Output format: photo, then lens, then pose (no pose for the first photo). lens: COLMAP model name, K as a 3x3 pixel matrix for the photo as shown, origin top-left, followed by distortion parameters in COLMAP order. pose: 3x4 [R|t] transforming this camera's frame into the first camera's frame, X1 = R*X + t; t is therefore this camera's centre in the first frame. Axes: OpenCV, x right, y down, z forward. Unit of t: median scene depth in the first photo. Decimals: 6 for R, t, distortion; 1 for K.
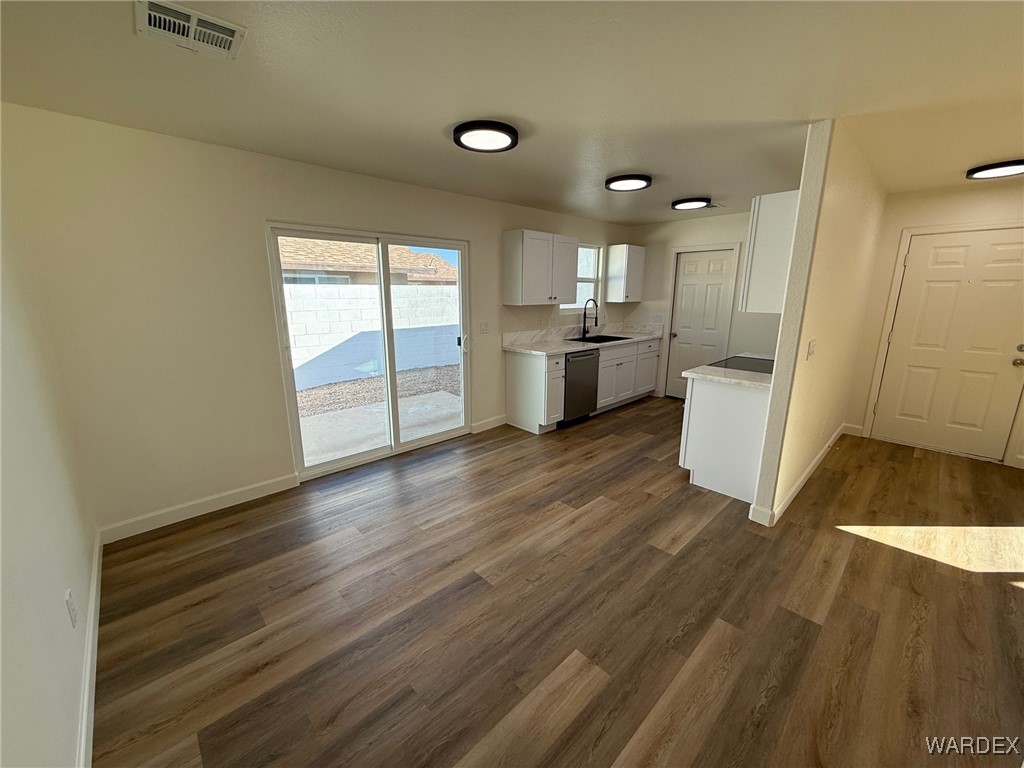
lens RADIAL K [[405.3, 0, 510.2], [0, 405.3, 383.0], [0, 0, 1]] dist [-0.000114, 0.000315]
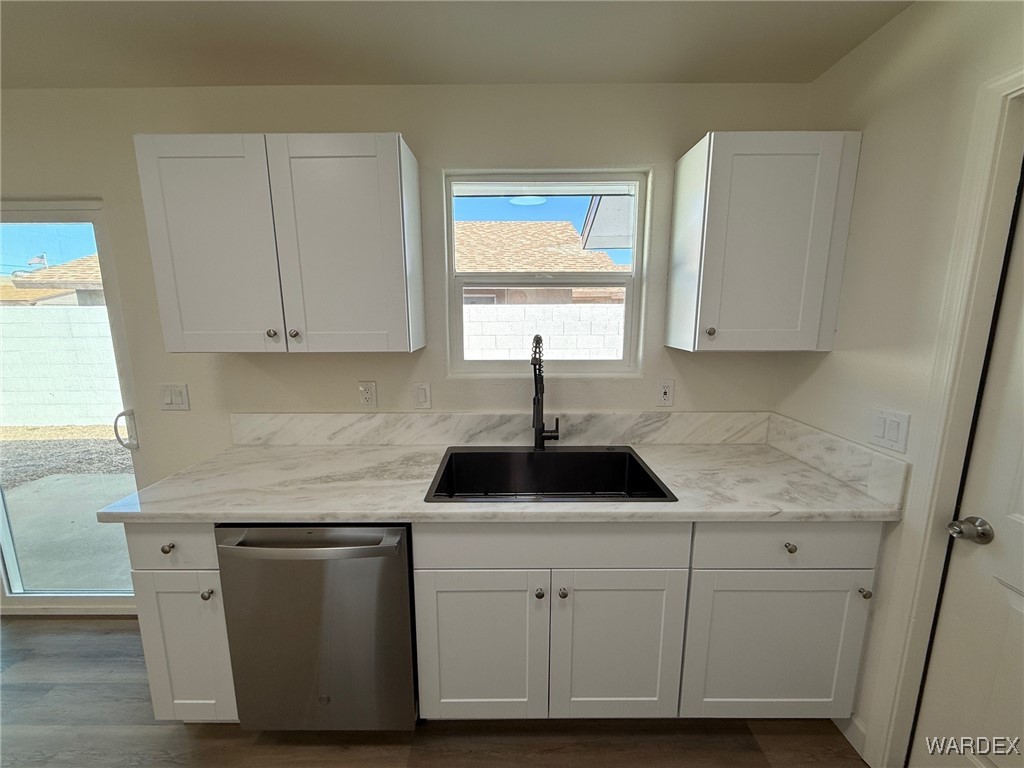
lens RADIAL K [[405.3, 0, 510.2], [0, 405.3, 383.0], [0, 0, 1]] dist [-0.000114, 0.000315]
pose [[0.727544, 0.116080, -0.676170, 0.468488], [-0.148716, 0.988832, 0.009740, -0.202569], [0.669749, 0.093471, 0.736681, 0.895604]]
